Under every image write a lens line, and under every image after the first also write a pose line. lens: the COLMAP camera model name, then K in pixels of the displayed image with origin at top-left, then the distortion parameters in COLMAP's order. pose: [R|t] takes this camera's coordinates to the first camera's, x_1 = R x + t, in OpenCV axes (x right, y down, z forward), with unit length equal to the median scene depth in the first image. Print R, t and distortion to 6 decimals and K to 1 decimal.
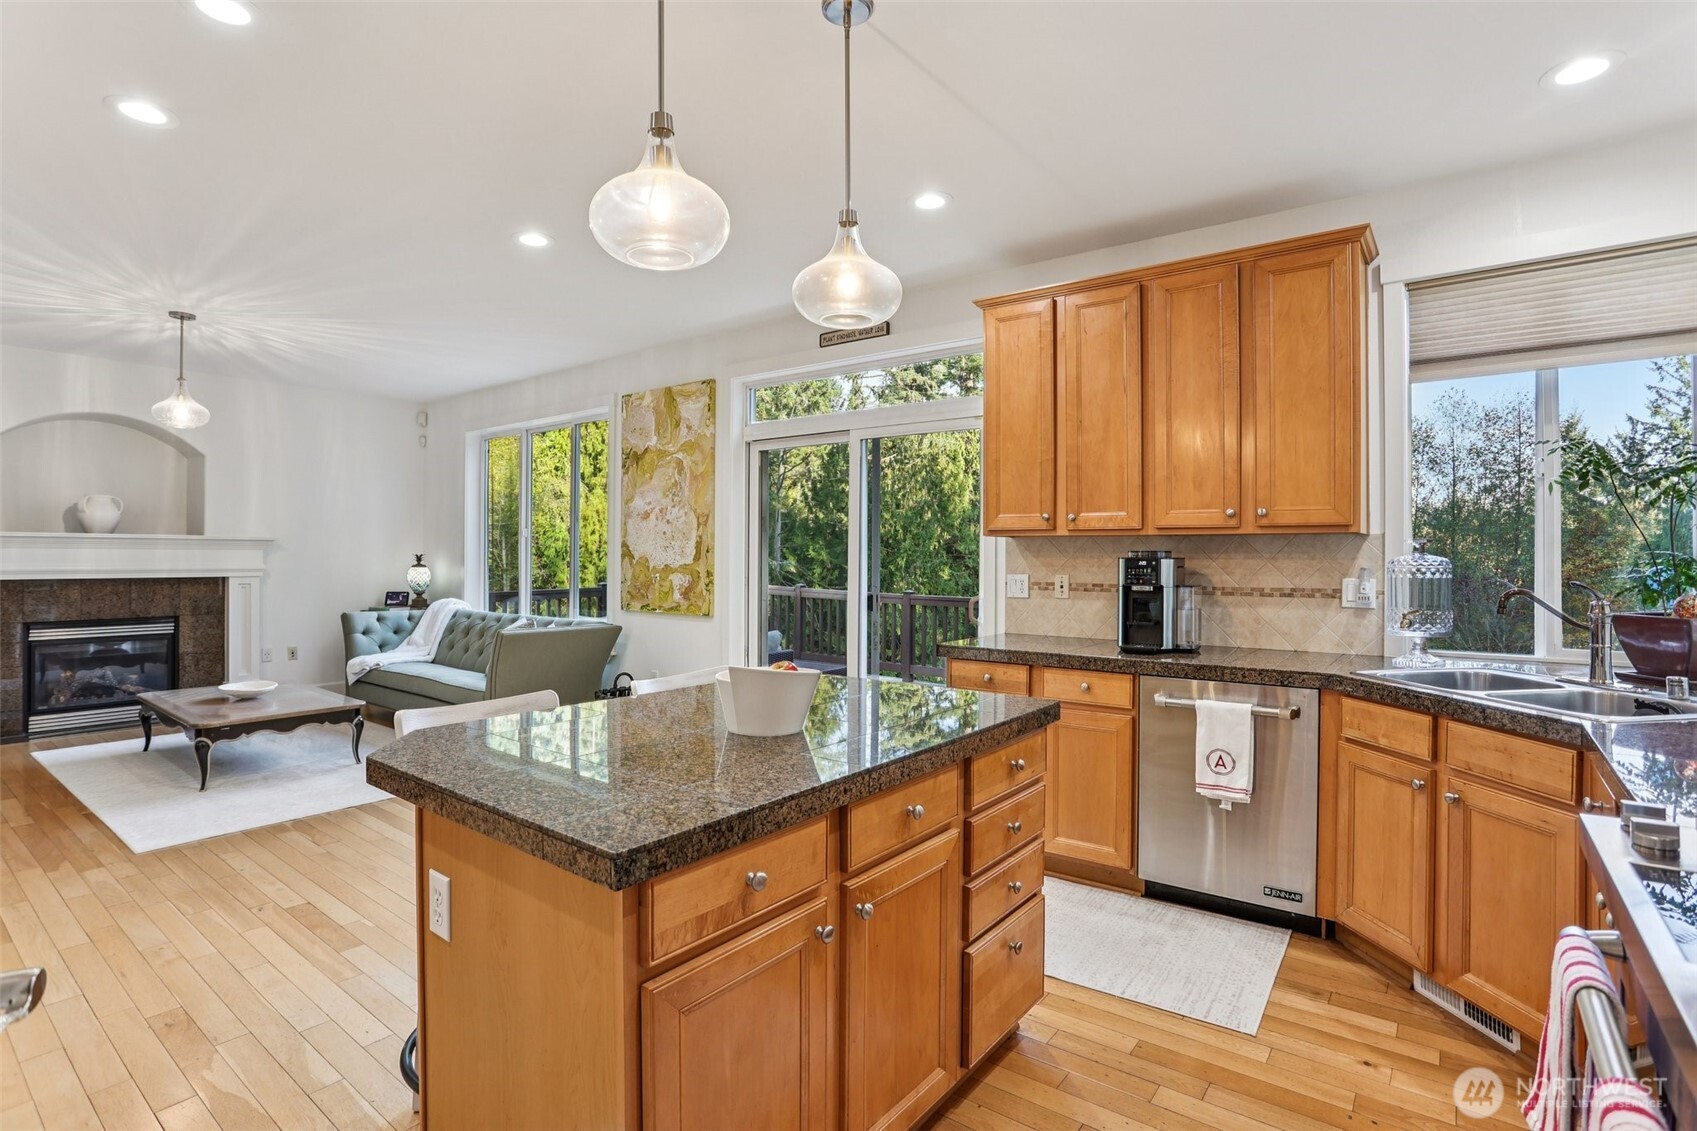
lens RADIAL K [[823.9, 0, 810.5], [0, 823.9, 553.2], [0, 0, 1]] dist [-0.038222, 0.022033]
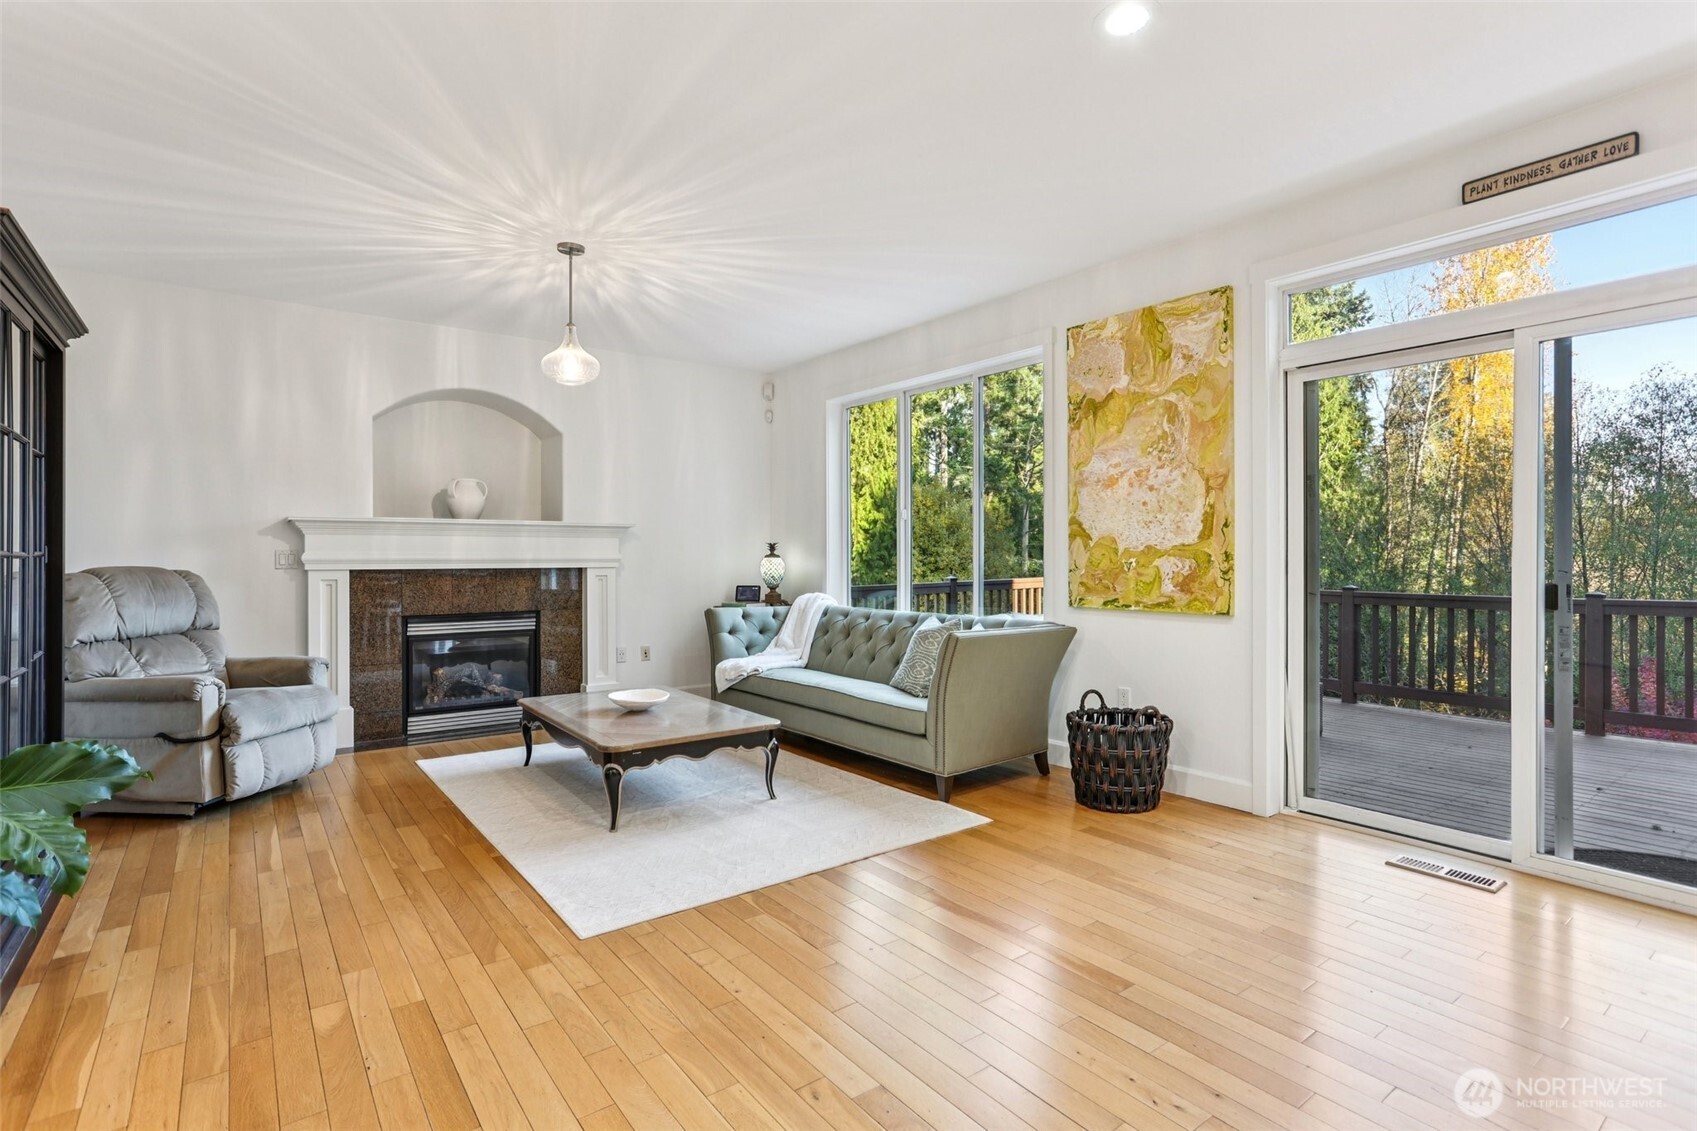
lens RADIAL K [[815.9, 0, 846.5], [0, 815.9, 556.3], [0, 0, 1]] dist [-0.042214, 0.023224]
pose [[0.973376, -0.006736, -0.229116, -0.260095], [0.007395, 0.999971, 0.002018, 0.018938], [0.229096, -0.003659, 0.973397, 0.213977]]
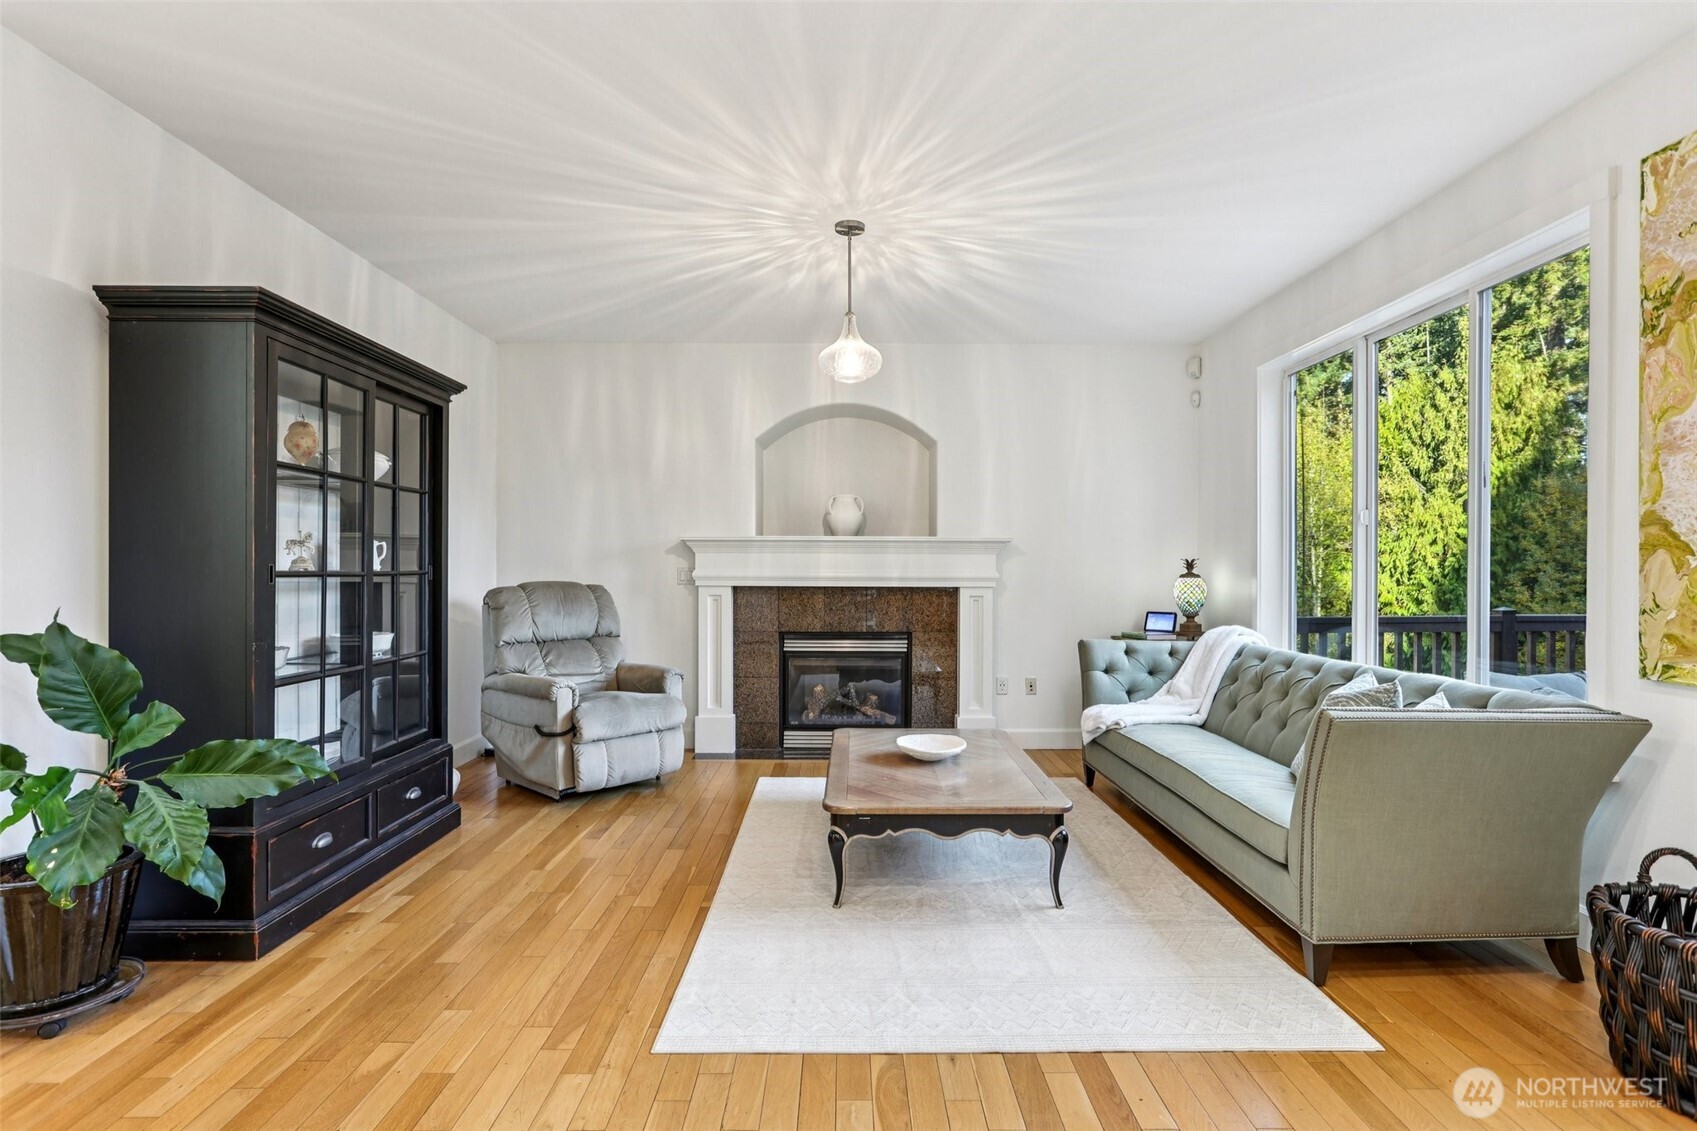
lens RADIAL K [[823.7, 0, 846.3], [0, 823.7, 570.4], [0, 0, 1]] dist [-0.036409, 0.021115]
pose [[0.639739, -0.001614, -0.768591, -0.173150], [0.001490, 0.999999, -0.000860, 0.014491], [0.768591, -0.000595, 0.639740, 0.435790]]
